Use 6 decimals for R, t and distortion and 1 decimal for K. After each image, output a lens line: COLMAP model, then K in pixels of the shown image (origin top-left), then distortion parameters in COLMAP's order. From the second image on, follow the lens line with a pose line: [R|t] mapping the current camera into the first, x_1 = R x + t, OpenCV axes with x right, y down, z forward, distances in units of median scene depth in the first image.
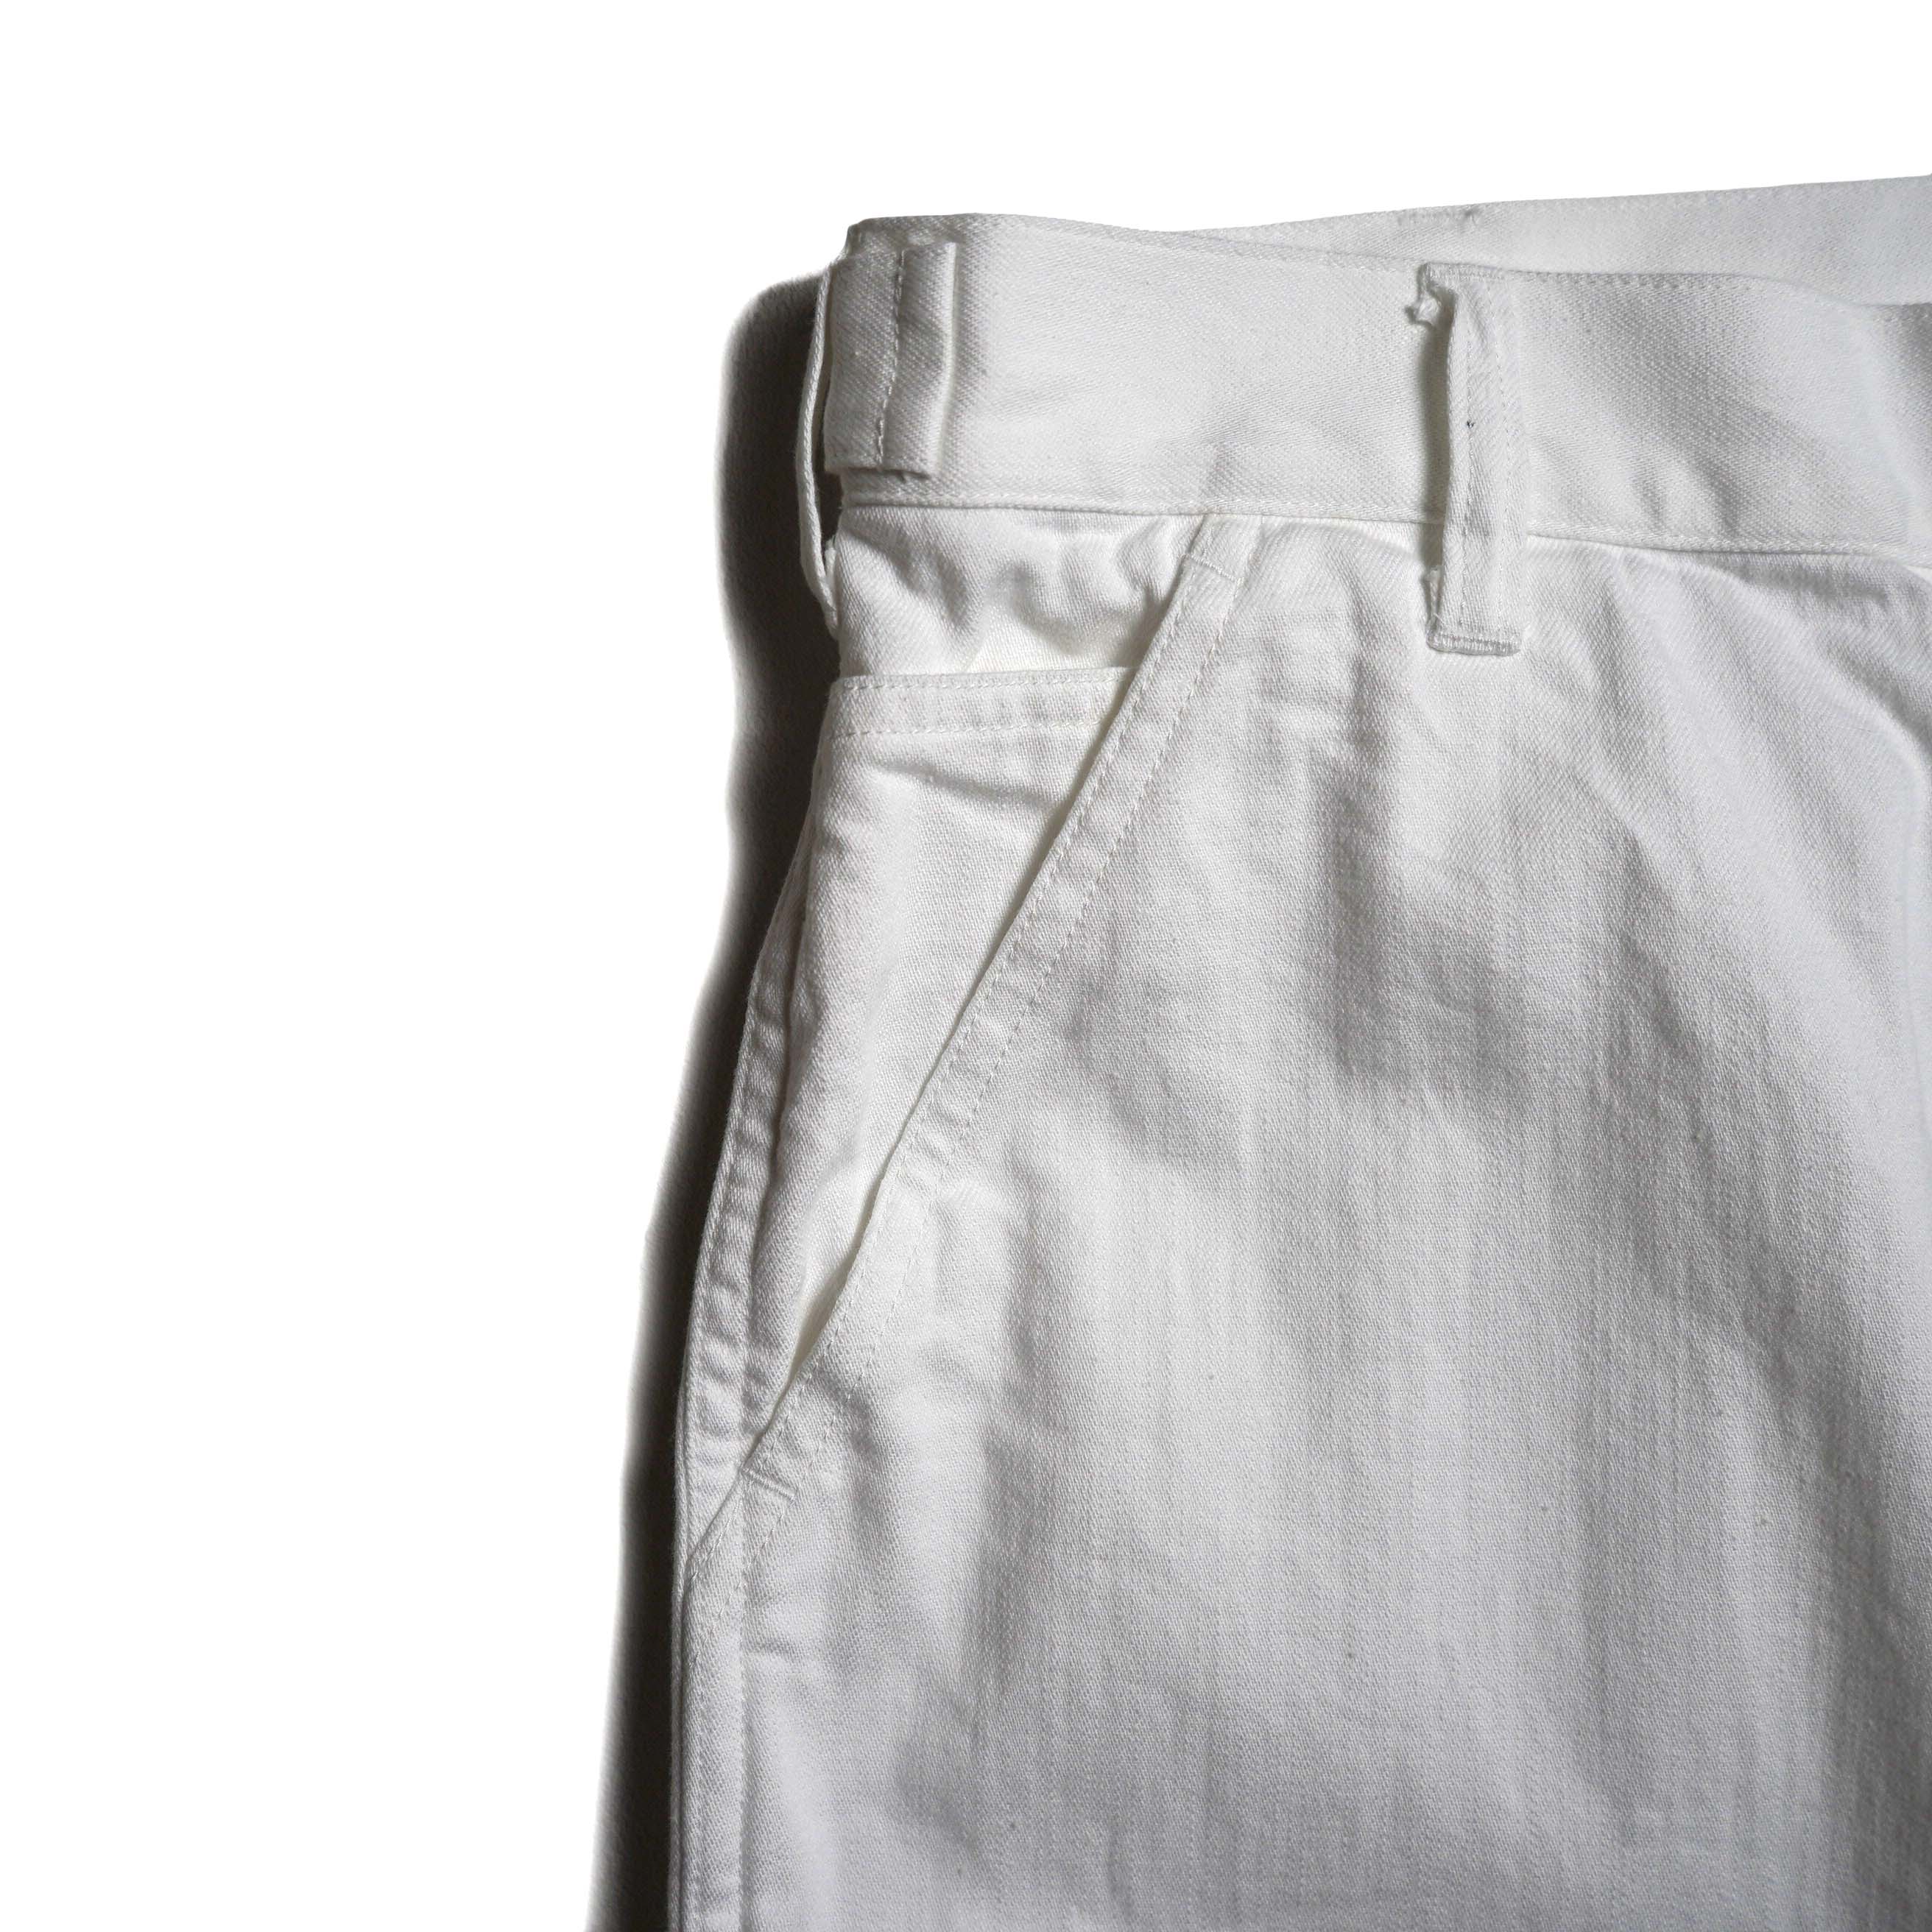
lens RADIAL K [[2312.3, 0, 966.0], [0, 2312.3, 966.0], [0, 0, 1]] dist [-0.024167, 0.033055]
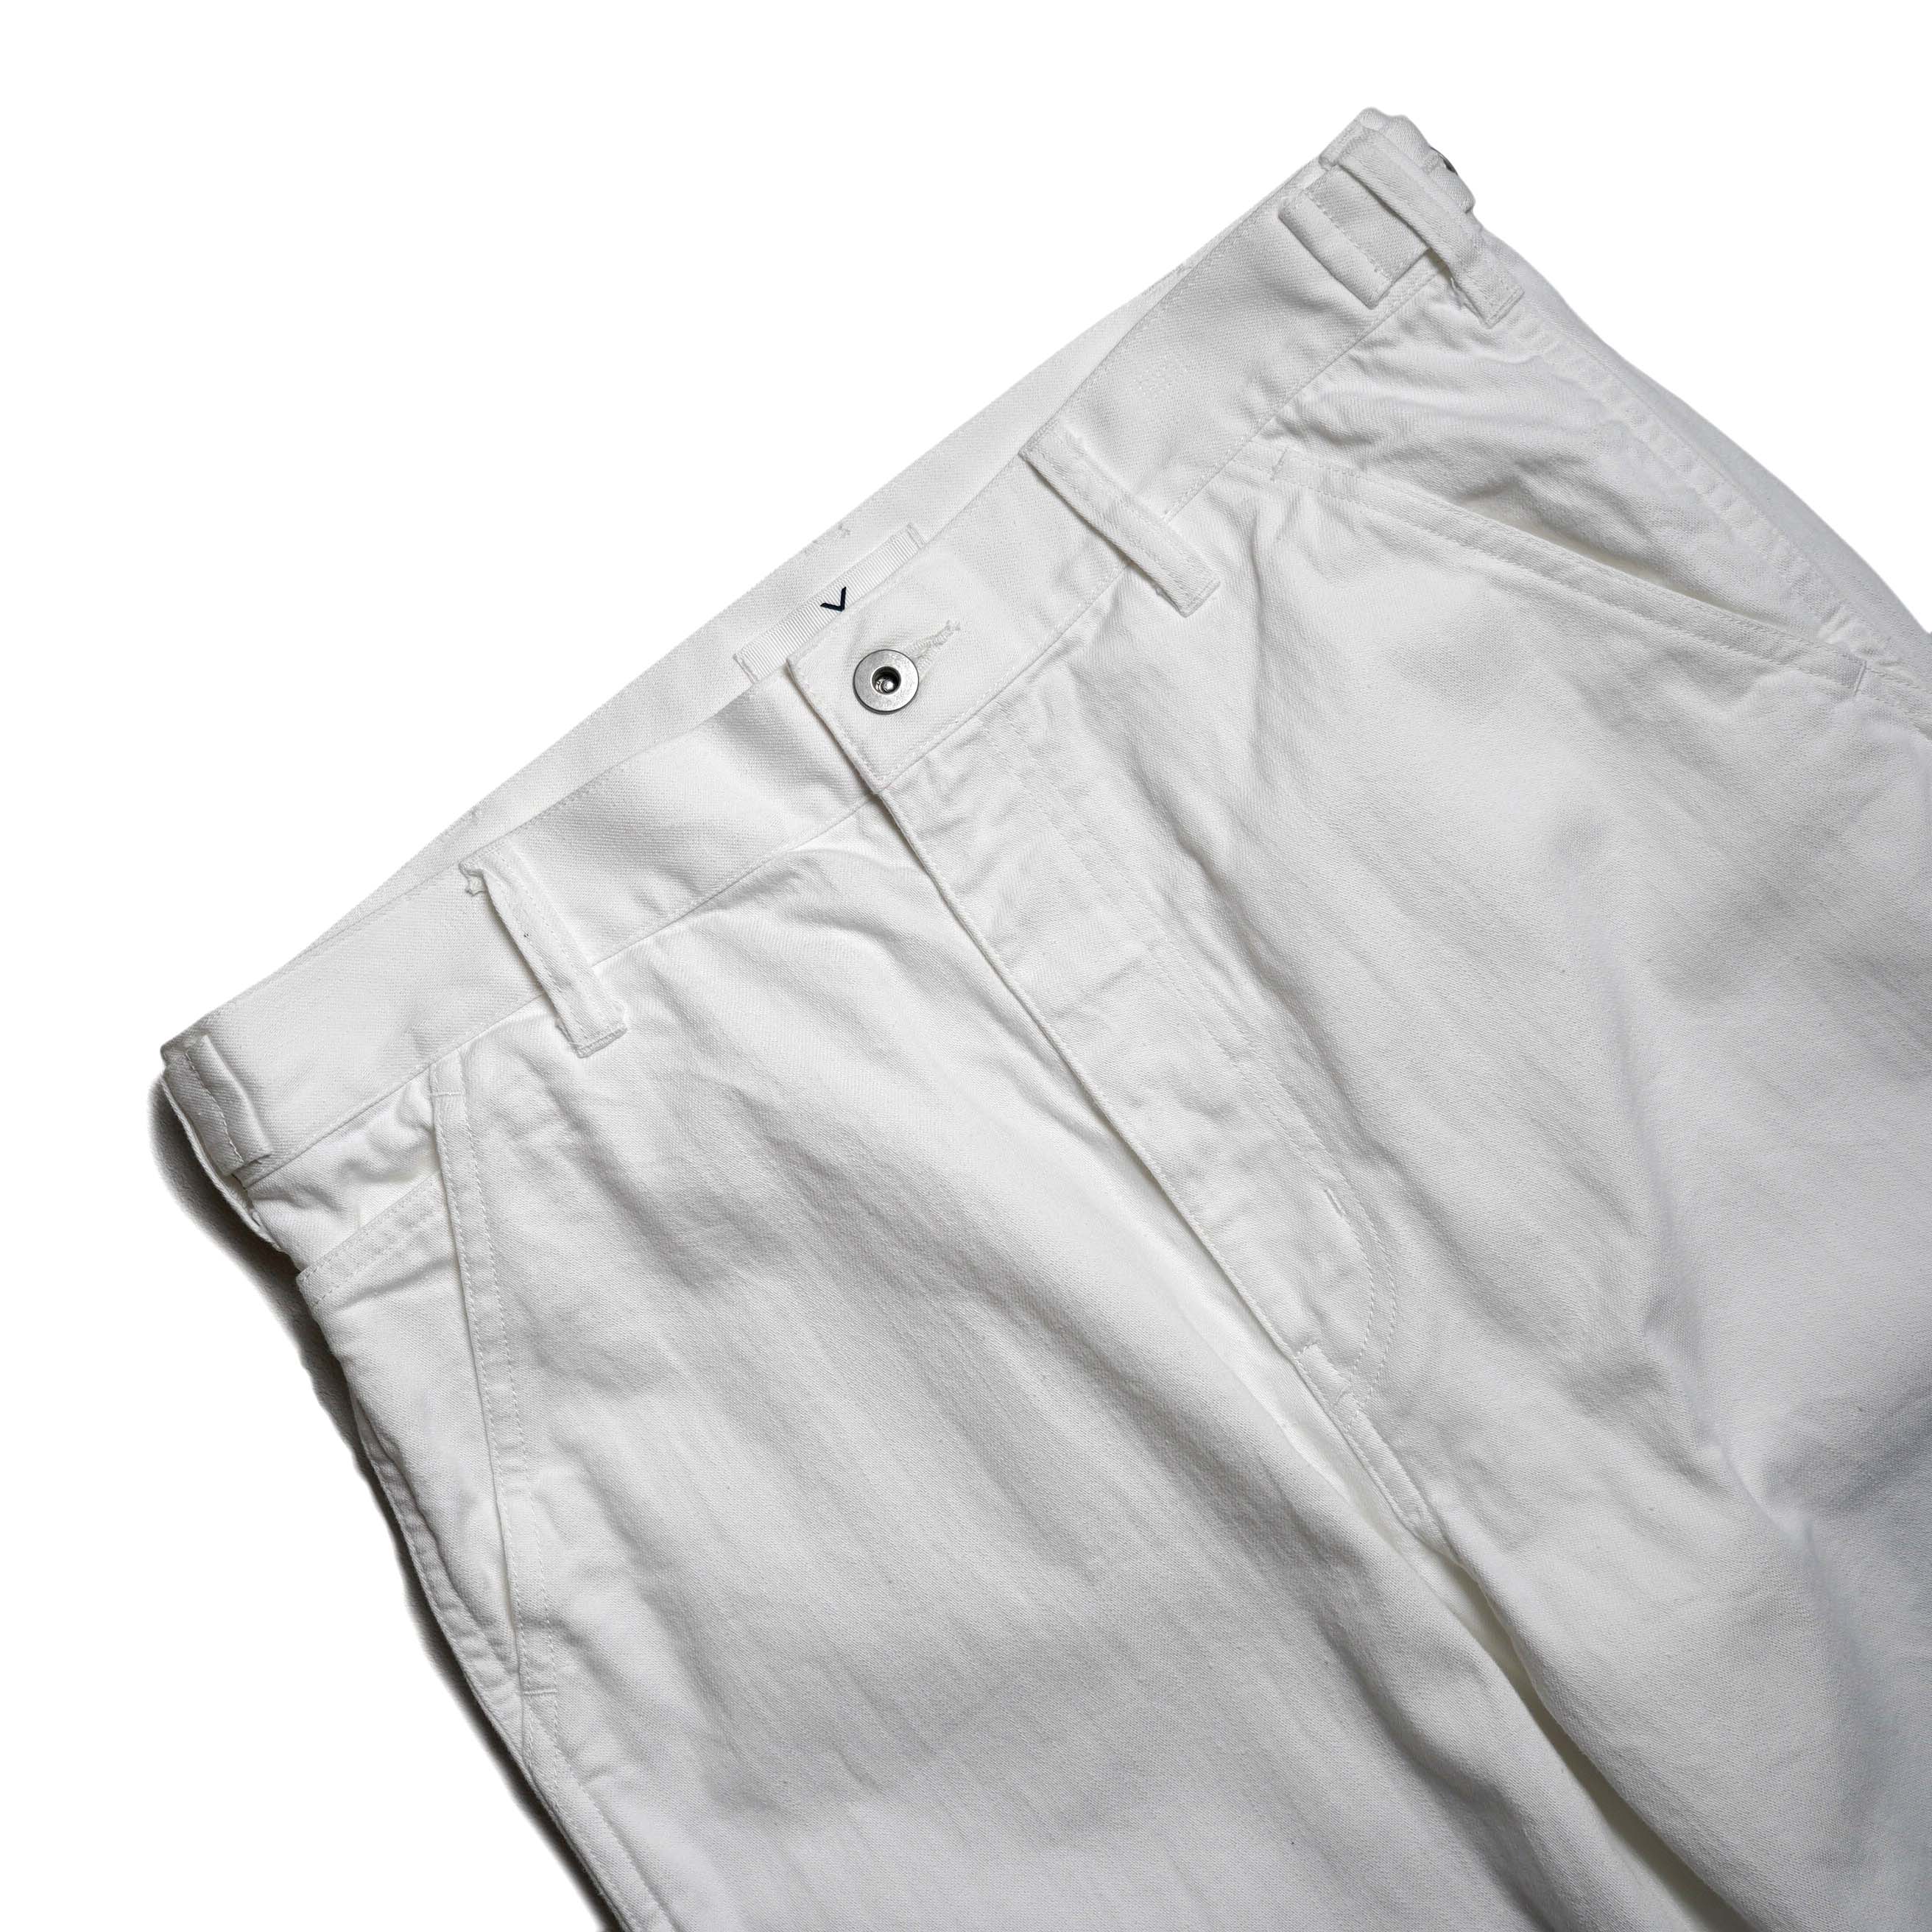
lens RADIAL K [[2312.3, 0, 966.0], [0, 2312.3, 966.0], [0, 0, 1]] dist [-0.024167, 0.033055]
pose [[0.825190, -0.564754, -0.010690, 0.485430], [0.563922, 0.824766, -0.041863, 0.035447], [0.032459, 0.028516, 0.999066, -0.671953]]
